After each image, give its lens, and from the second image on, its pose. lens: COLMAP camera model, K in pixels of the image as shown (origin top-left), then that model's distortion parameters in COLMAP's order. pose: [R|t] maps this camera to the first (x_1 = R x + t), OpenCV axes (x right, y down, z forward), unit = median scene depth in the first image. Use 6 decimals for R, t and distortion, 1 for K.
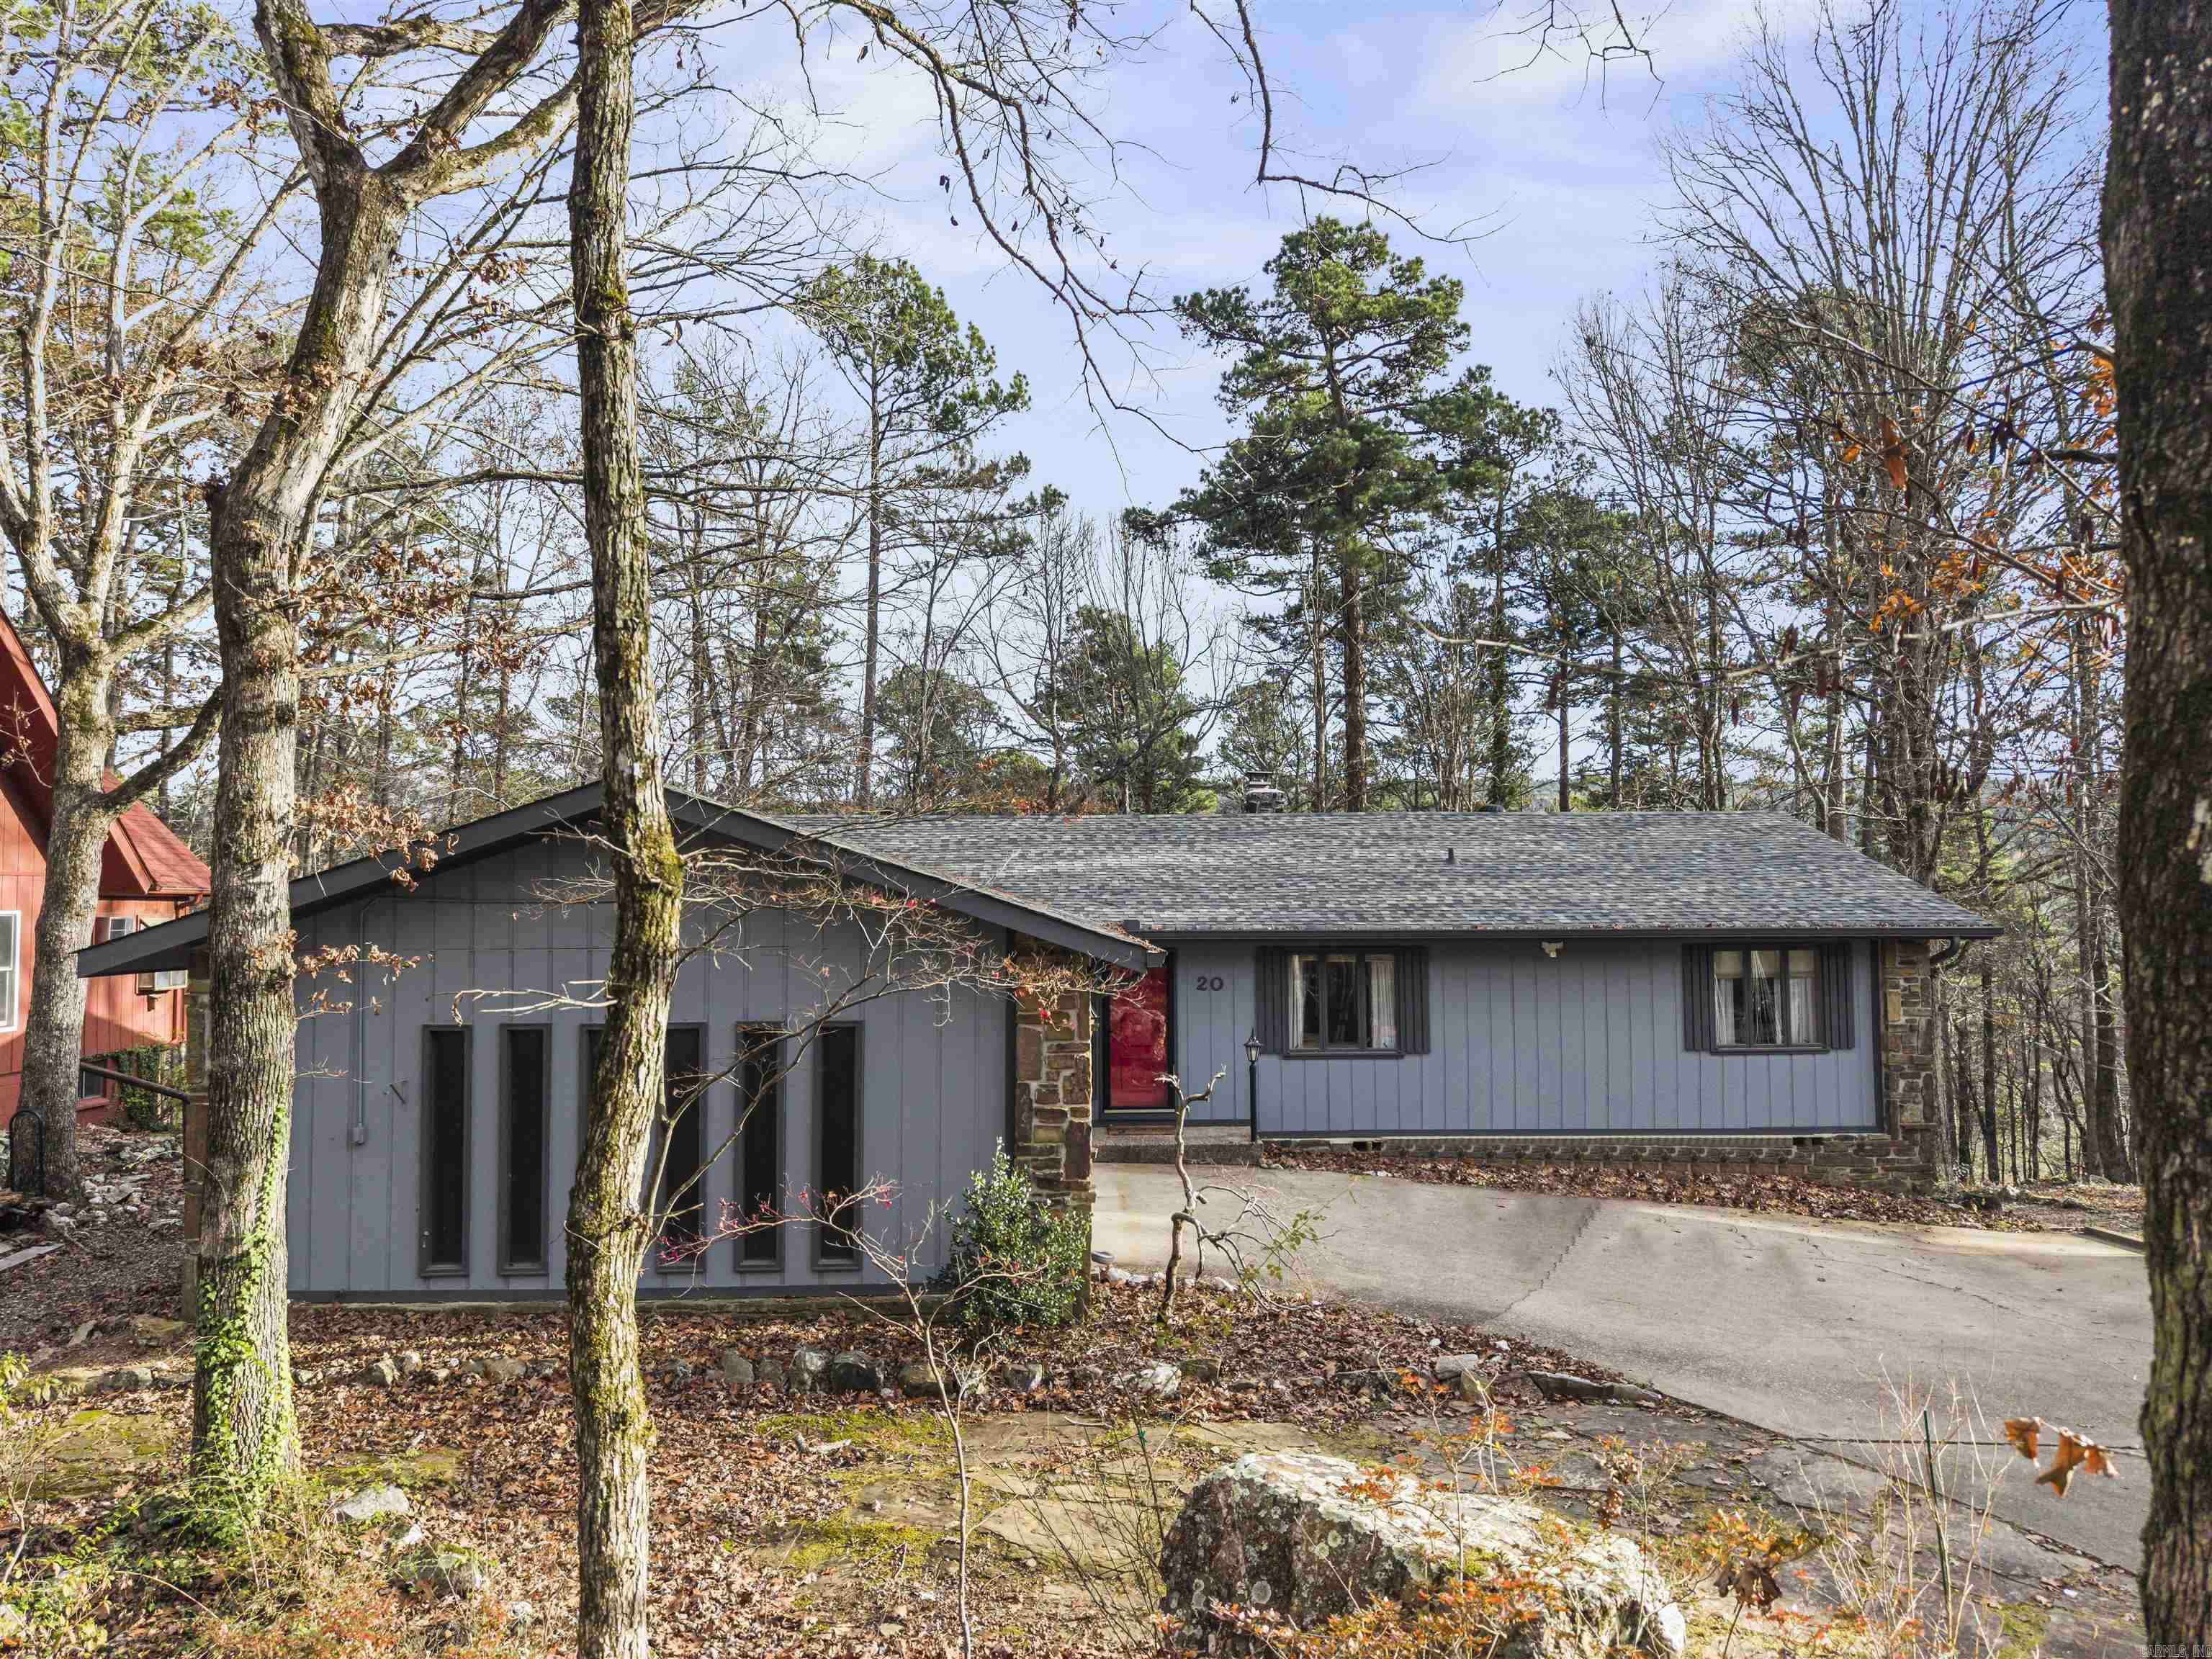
lens RADIAL K [[1464.7, 0, 1097.0], [0, 1464.7, 827.9], [0, 0, 1]] dist [0.007456, -0.006873]
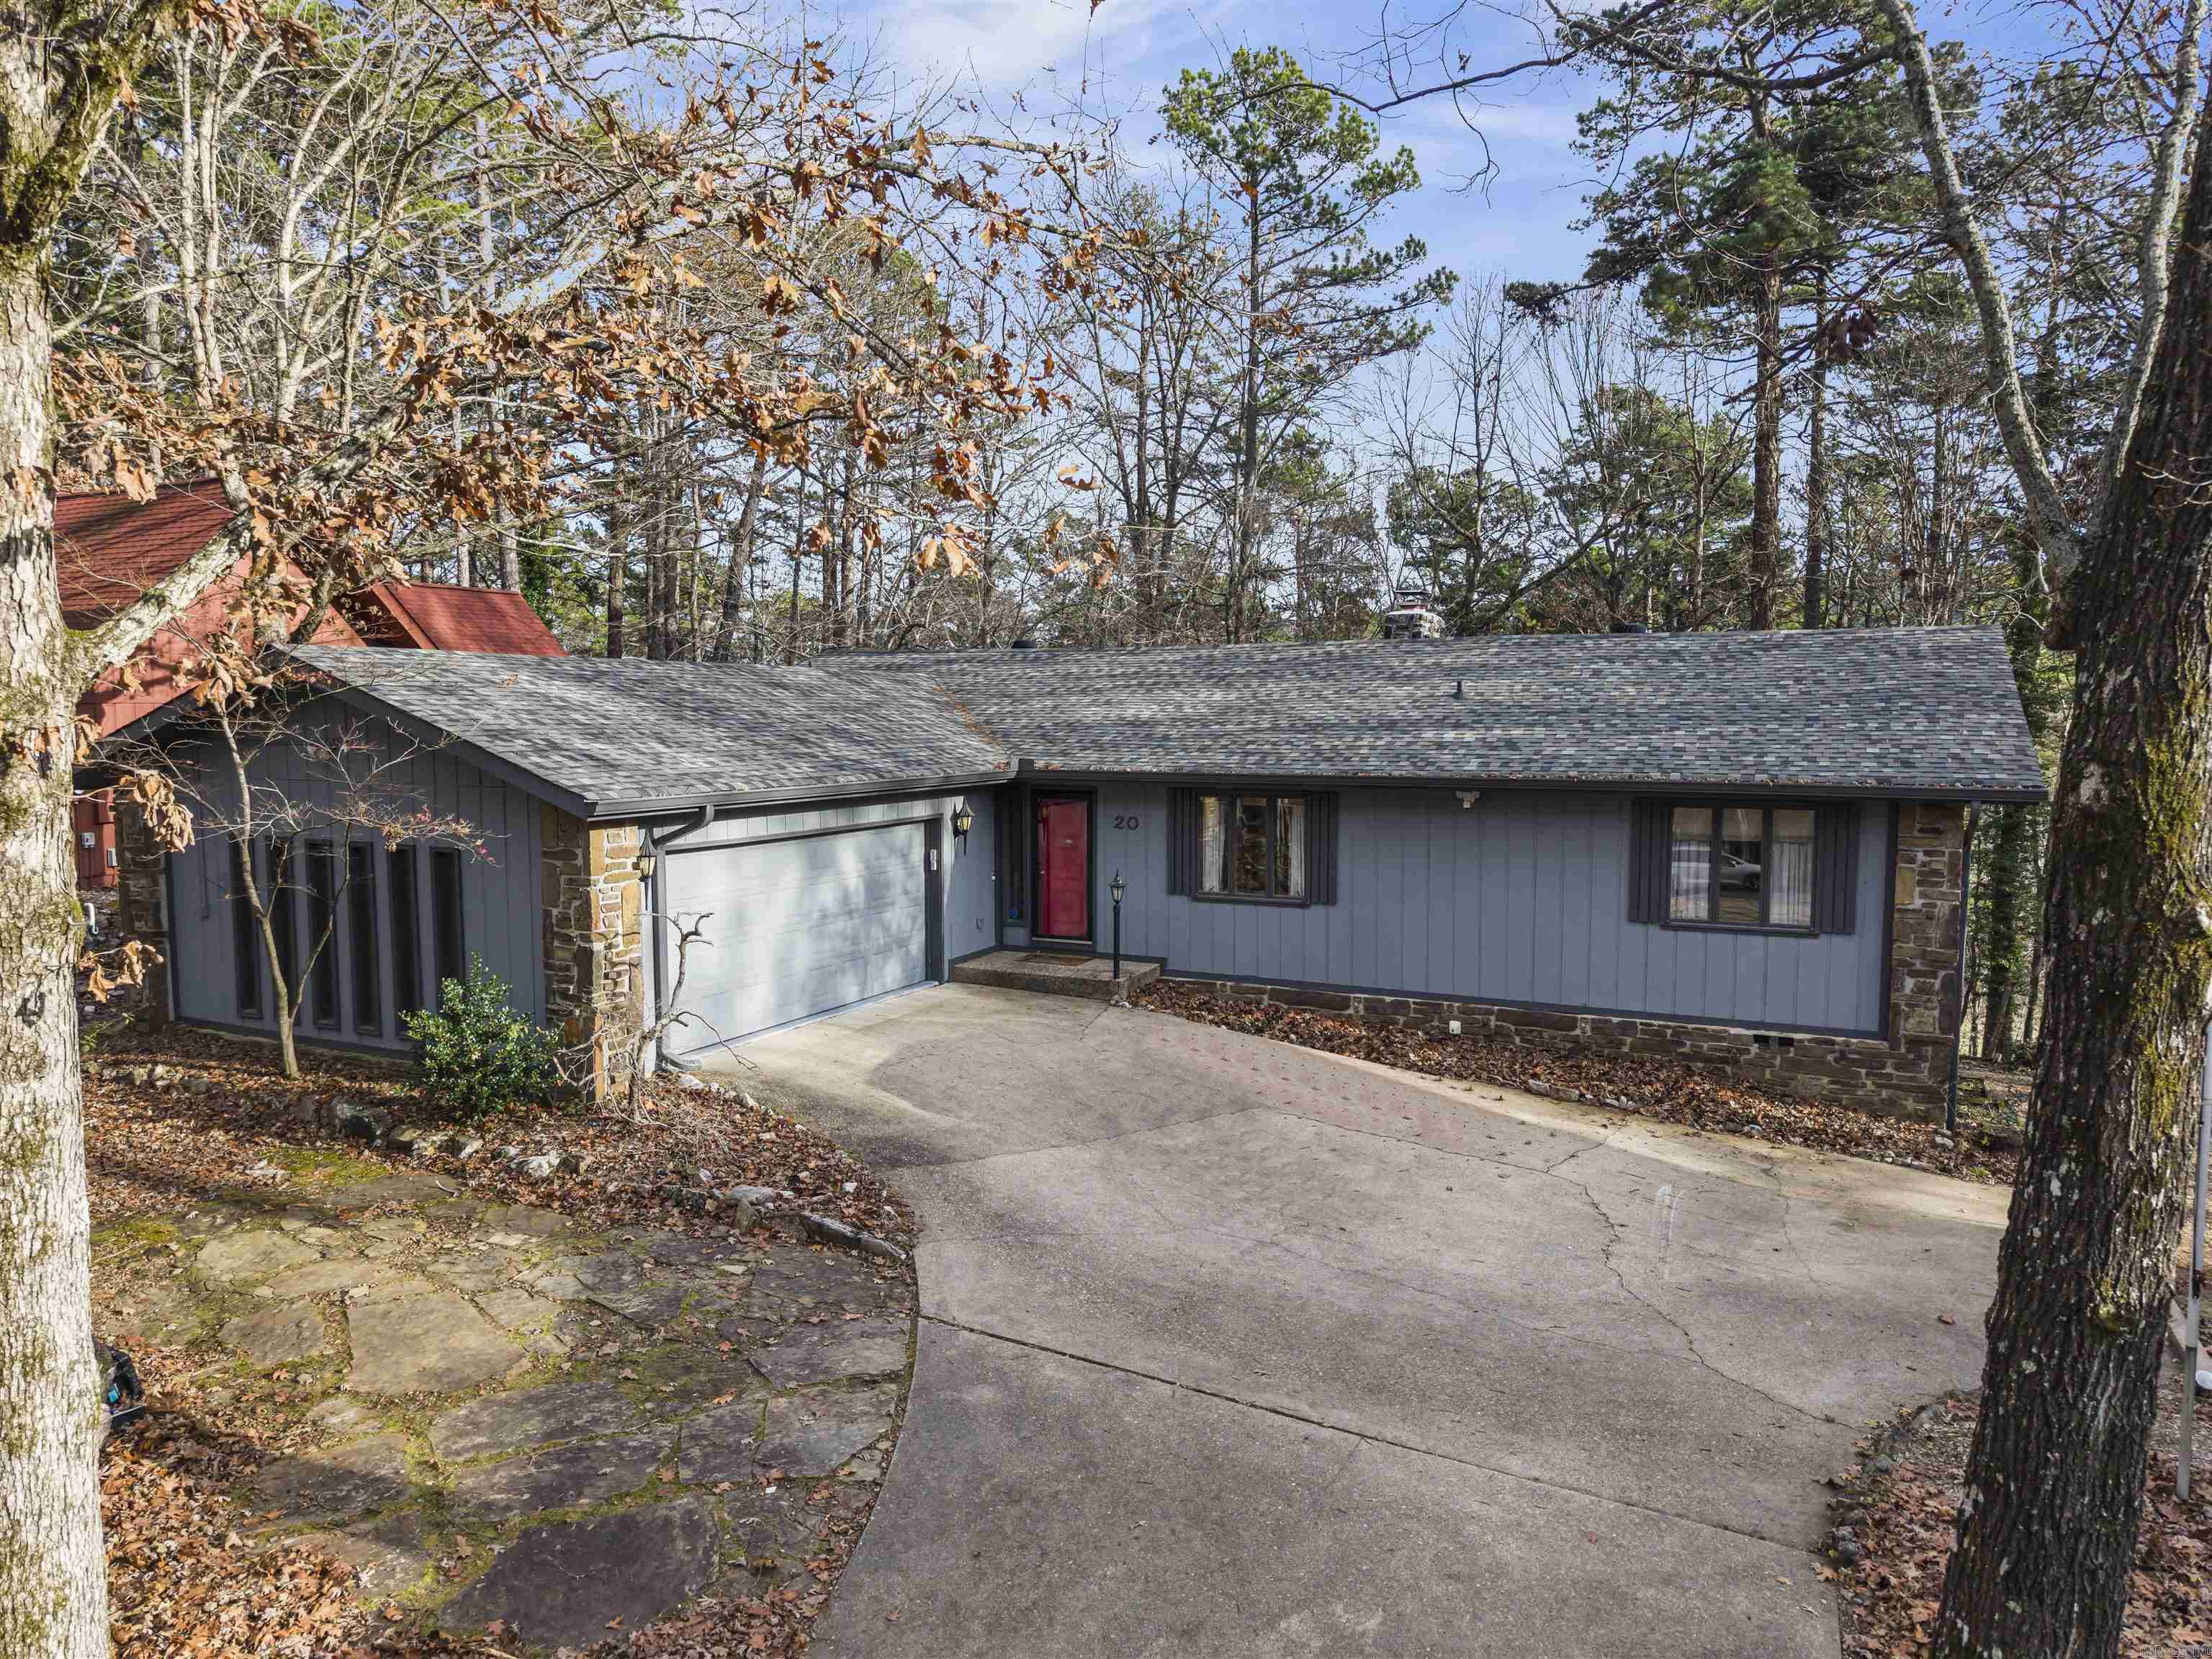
lens RADIAL K [[1464.7, 0, 1097.0], [0, 1464.7, 827.9], [0, 0, 1]] dist [0.007456, -0.006873]
pose [[0.883693, 0.042987, -0.466089, 0.522428], [0.019968, 0.991405, 0.129295, -0.019544], [0.467641, -0.123564, 0.875239, 0.111846]]
